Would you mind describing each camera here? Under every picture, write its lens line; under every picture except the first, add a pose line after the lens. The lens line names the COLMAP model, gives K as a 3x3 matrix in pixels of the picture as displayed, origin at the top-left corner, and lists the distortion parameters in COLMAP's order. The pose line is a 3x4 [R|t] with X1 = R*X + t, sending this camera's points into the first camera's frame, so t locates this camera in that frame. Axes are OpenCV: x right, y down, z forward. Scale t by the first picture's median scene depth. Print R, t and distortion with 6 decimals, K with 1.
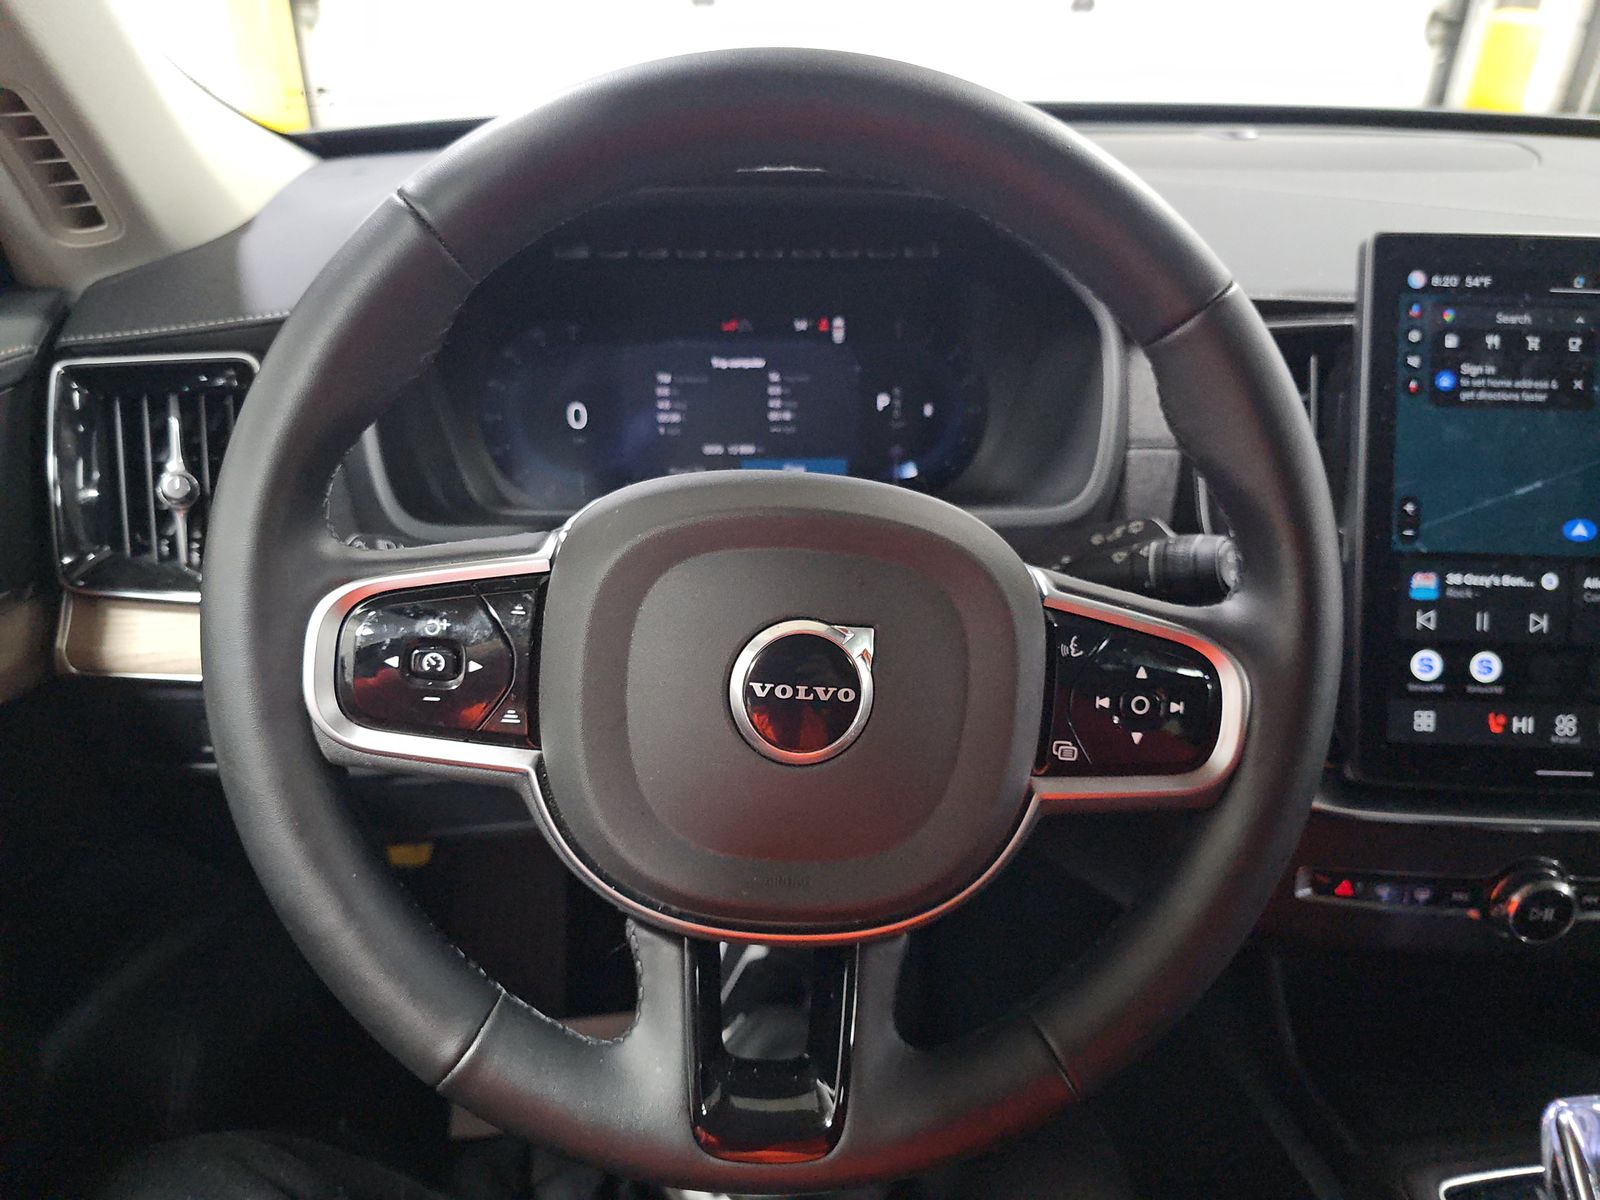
lens RADIAL K [[1066.0, 0, 800.0], [0, 1066.0, 600.0], [0, 0, 1]] dist [0.001048, -0.046485]
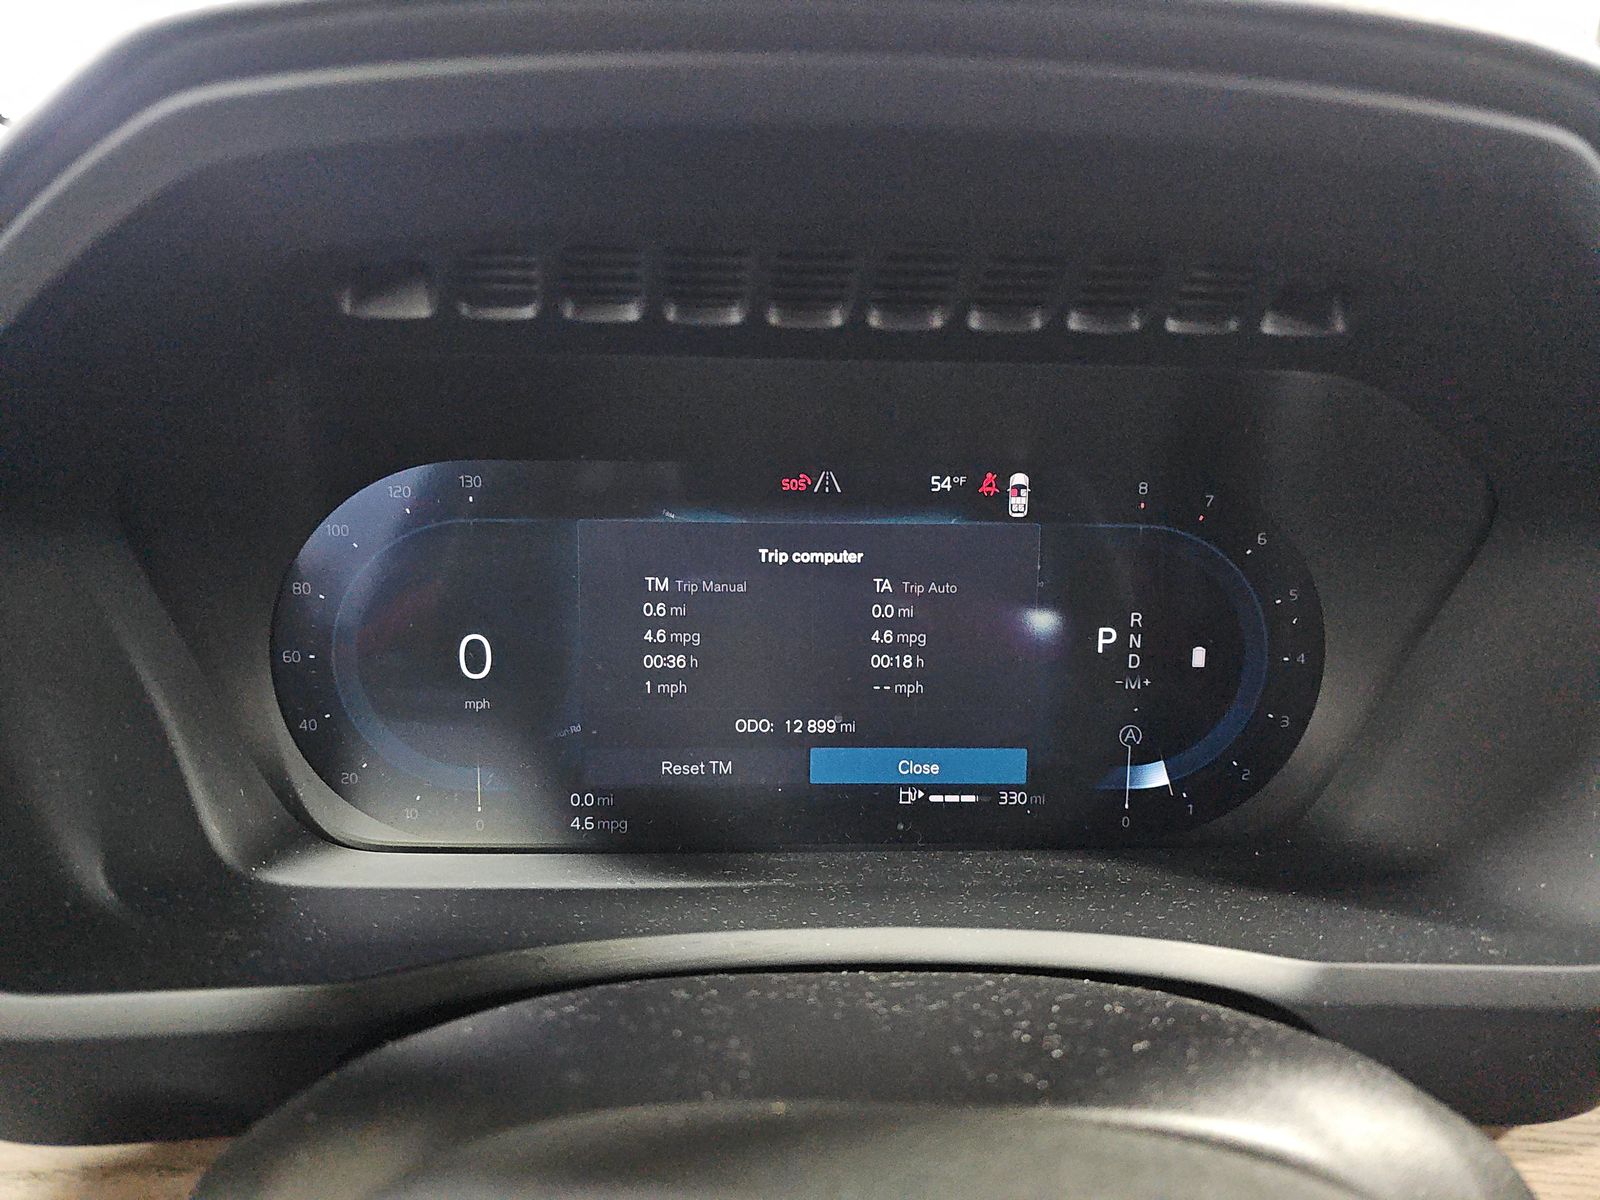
lens RADIAL K [[1066.0, 0, 800.0], [0, 1066.0, 600.0], [0, 0, 1]] dist [0.001048, -0.046485]
pose [[0.998576, 0.023119, -0.048082, -0.045222], [-0.028141, 0.993910, -0.106541, -0.175225], [0.045326, 0.107742, 0.993145, 0.603756]]
